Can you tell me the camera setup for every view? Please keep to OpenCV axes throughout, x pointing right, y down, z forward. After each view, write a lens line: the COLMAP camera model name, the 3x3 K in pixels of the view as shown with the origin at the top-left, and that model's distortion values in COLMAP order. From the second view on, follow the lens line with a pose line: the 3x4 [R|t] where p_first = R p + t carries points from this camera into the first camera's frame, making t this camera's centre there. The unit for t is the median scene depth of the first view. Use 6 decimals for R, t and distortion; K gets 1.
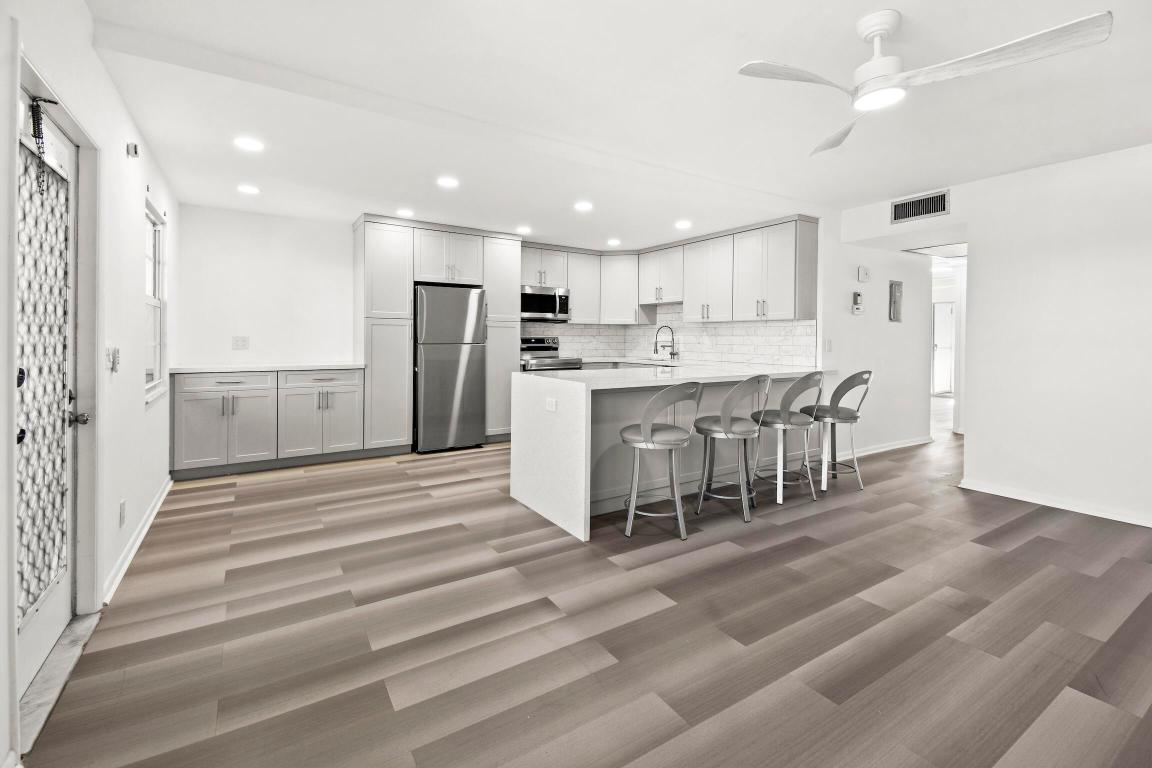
lens RADIAL K [[498.8, 0, 578.4], [0, 498.8, 342.1], [0, 0, 1]] dist [0.021409, -0.000196]
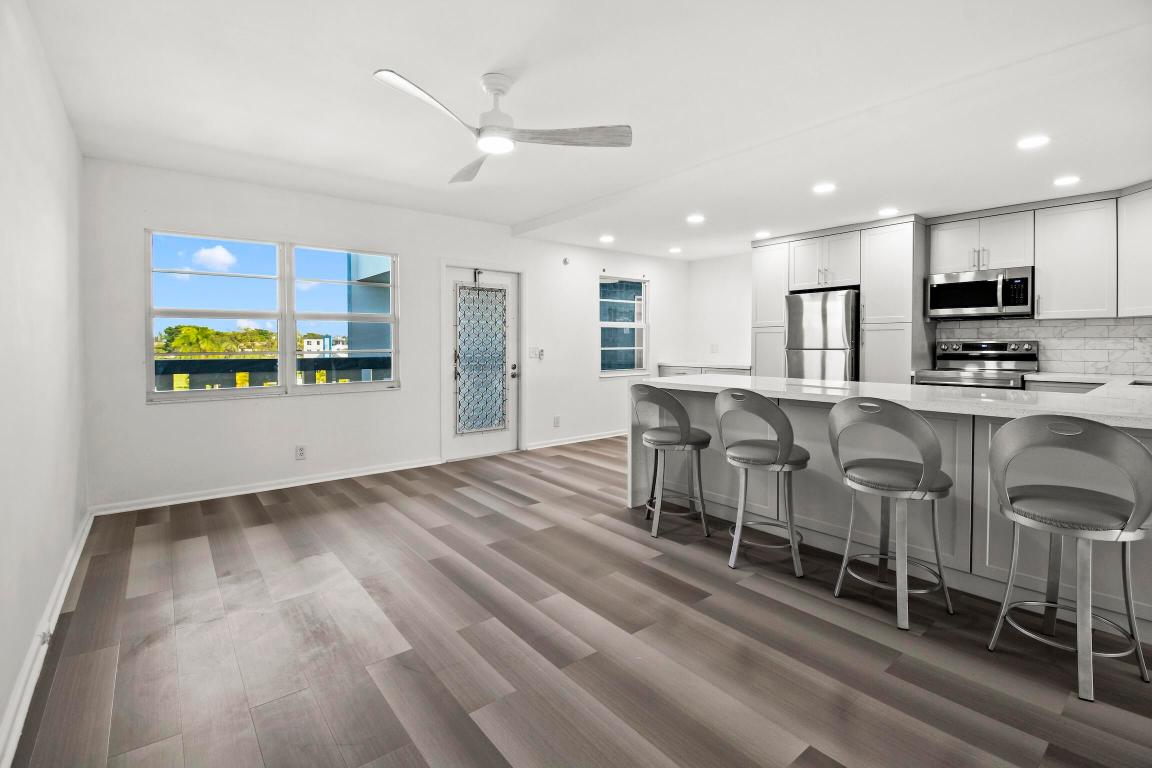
lens RADIAL K [[513.7, 0, 575.4], [0, 513.7, 356.8], [0, 0, 1]] dist [-0.001153, -0.005951]
pose [[0.112605, 0.018893, -0.993460, 0.670385], [-0.003670, 0.999820, 0.018598, 0.000738], [0.993633, 0.001552, 0.112654, 0.385423]]
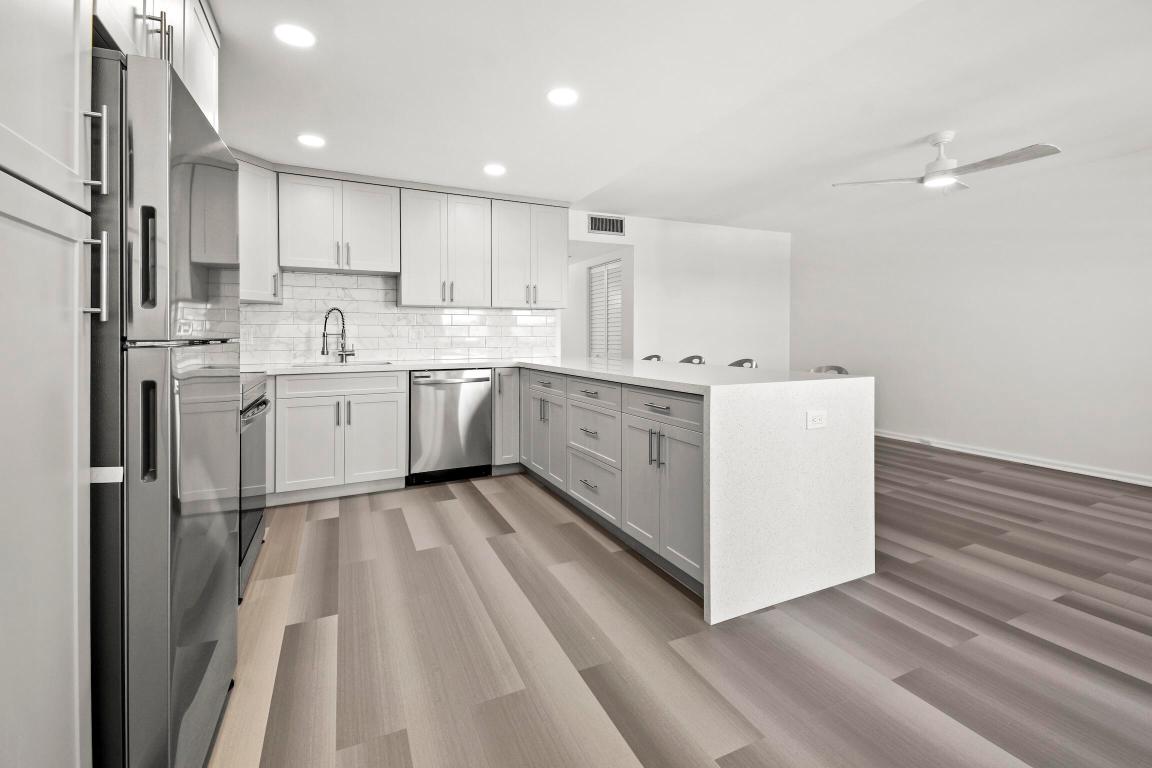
lens RADIAL K [[498.8, 0, 578.4], [0, 498.8, 342.1], [0, 0, 1]] dist [0.021409, -0.000196]
pose [[0.122181, -0.019116, 0.992324, -0.455475], [0.012372, 0.999766, 0.017736, 0.001631], [-0.992431, 0.010110, 0.122389, 0.734576]]
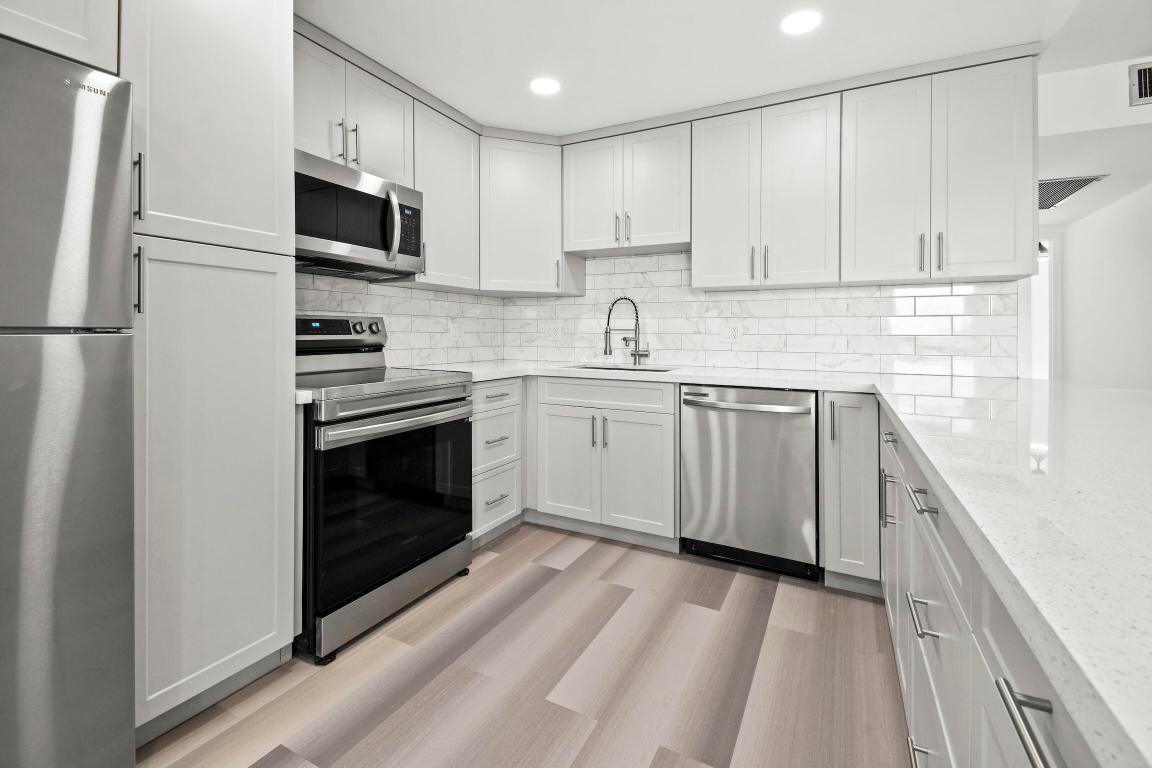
lens RADIAL K [[508.4, 0, 580.7], [0, 508.4, 328.7], [0, 0, 1]] dist [0.028273, -0.000409]
pose [[0.866734, 0.003248, 0.498759, -0.127180], [0.002613, 0.999936, -0.011052, 0.004146], [-0.498763, 0.010882, 0.866670, 0.685524]]
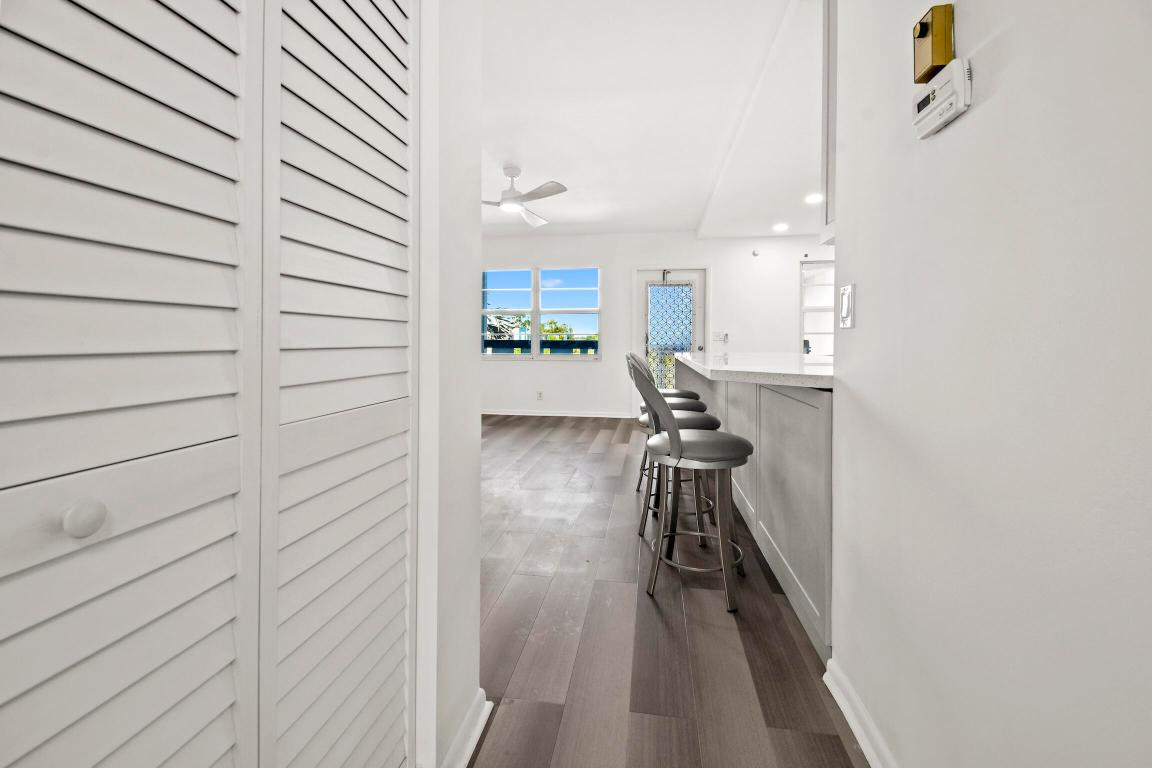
lens RADIAL K [[498.8, 0, 578.4], [0, 498.8, 342.1], [0, 0, 1]] dist [0.021409, -0.000196]
pose [[-0.662457, -0.002186, -0.749097, 0.713016], [-0.010436, 0.999926, 0.006311, 0.021063], [0.749028, 0.011999, -0.662430, 0.949303]]
